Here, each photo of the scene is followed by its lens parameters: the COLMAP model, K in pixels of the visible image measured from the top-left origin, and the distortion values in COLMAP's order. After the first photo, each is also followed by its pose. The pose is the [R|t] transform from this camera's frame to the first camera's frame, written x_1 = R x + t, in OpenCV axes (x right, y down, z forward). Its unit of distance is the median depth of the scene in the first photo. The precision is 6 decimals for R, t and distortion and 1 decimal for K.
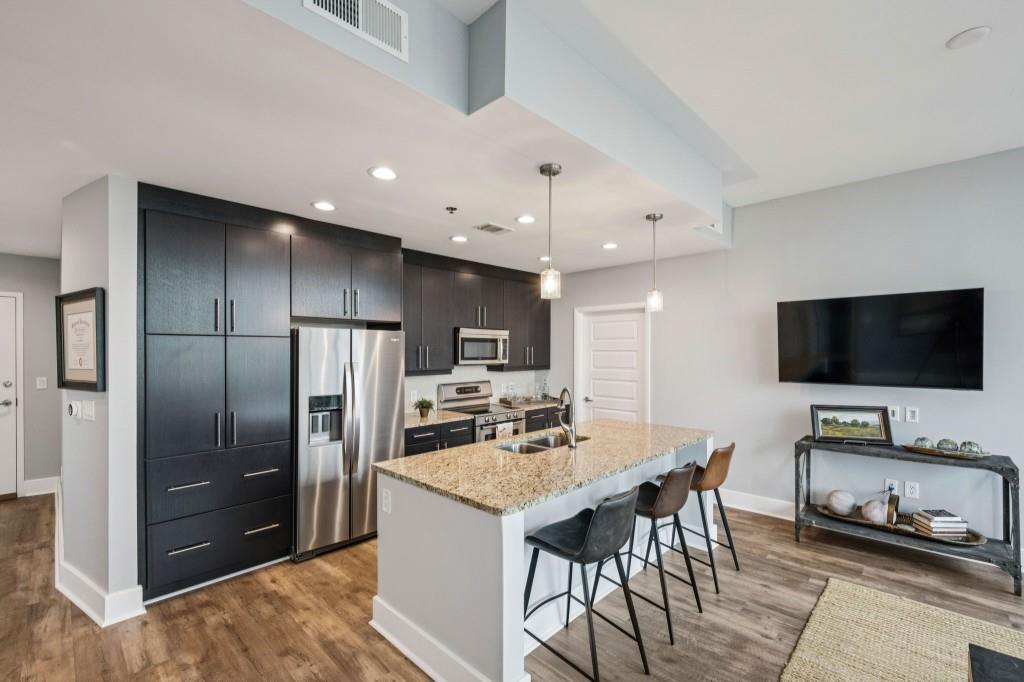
lens RADIAL K [[442.5, 0, 503.5], [0, 442.5, 355.7], [0, 0, 1]] dist [0.004258, -0.000055]
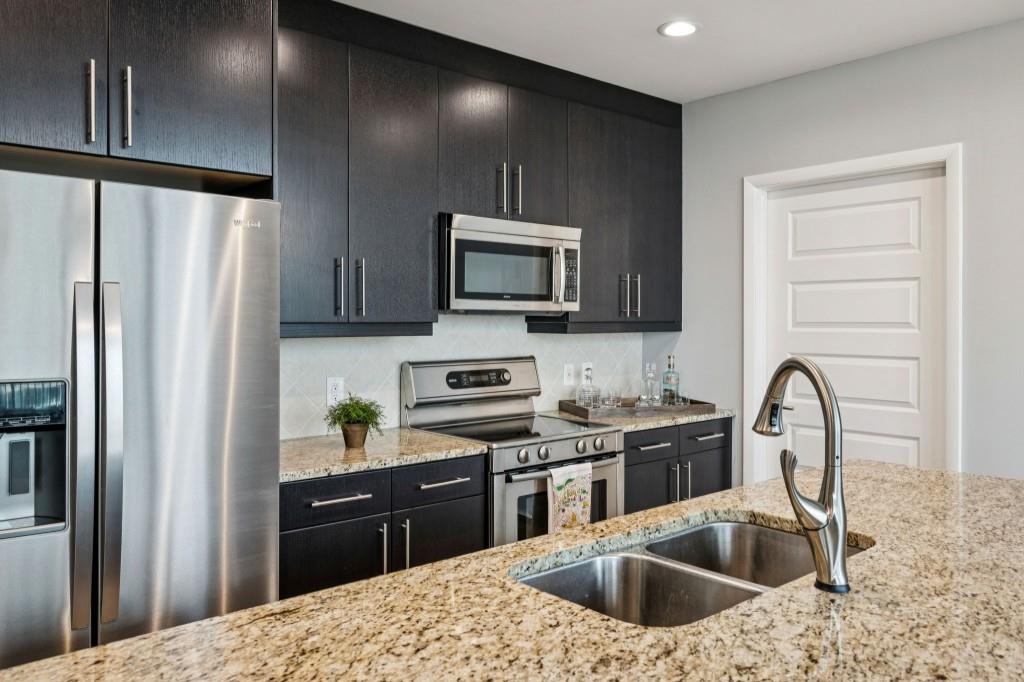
lens RADIAL K [[783.1, 0, 514.1], [0, 783.1, 316.1], [0, 0, 1]] dist [-0.002771, -0.001138]
pose [[0.997424, 0.001307, -0.071718, 0.002576], [-0.002415, 0.999879, -0.015359, 0.037941], [0.071689, 0.015492, 0.997307, 0.352517]]
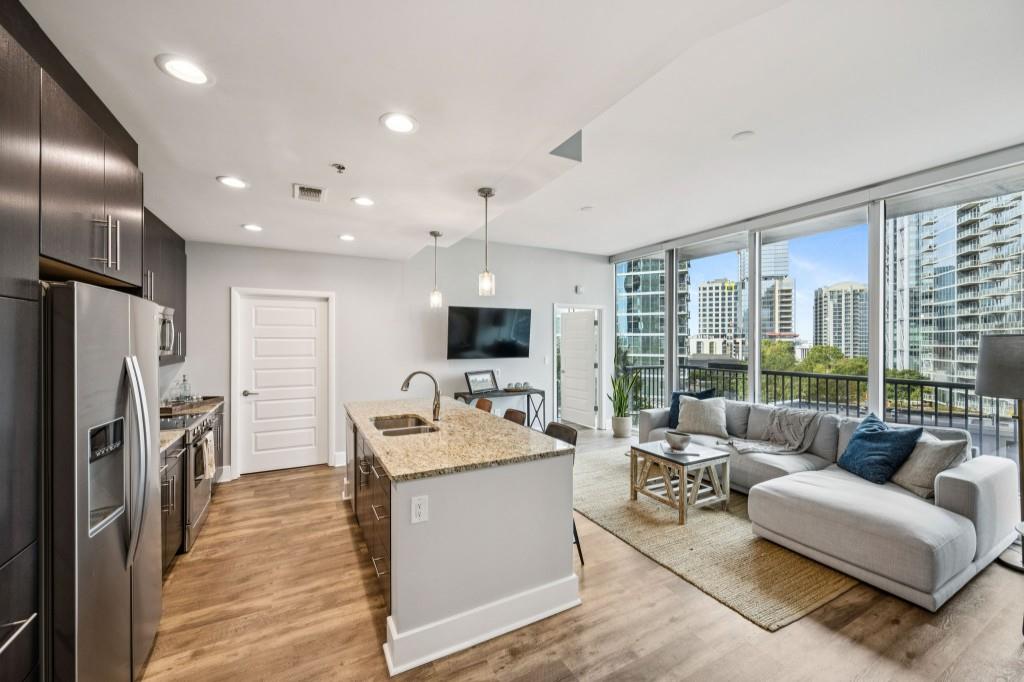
lens RADIAL K [[407.1, 0, 509.9], [0, 407.1, 343.0], [0, 0, 1]] dist [0.000671, 0.000650]
pose [[0.309733, -0.005240, 0.950809, -0.533055], [0.008317, 0.999961, 0.002802, 0.001667], [-0.950787, 0.007040, 0.309764, 0.322700]]
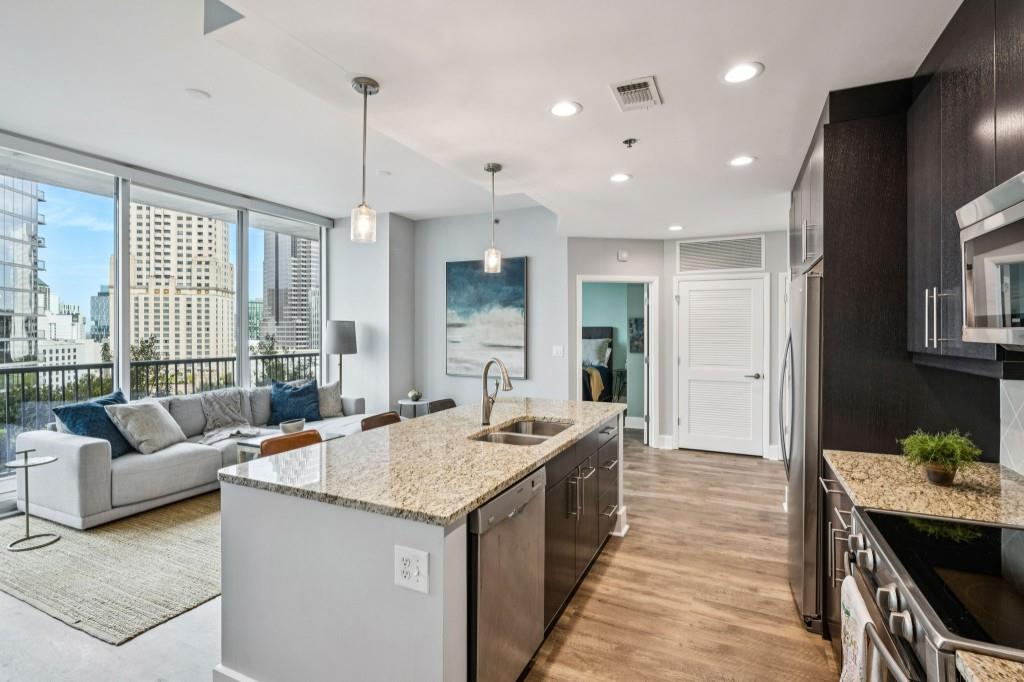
lens RADIAL K [[495.1, 0, 518.5], [0, 495.1, 332.6], [0, 0, 1]] dist [-0.000169, -0.000800]
pose [[-0.937486, 0.001307, -0.348020, 0.285172], [-0.002756, 0.999934, 0.011179, 0.013322], [0.348011, 0.011439, -0.937421, 1.276201]]
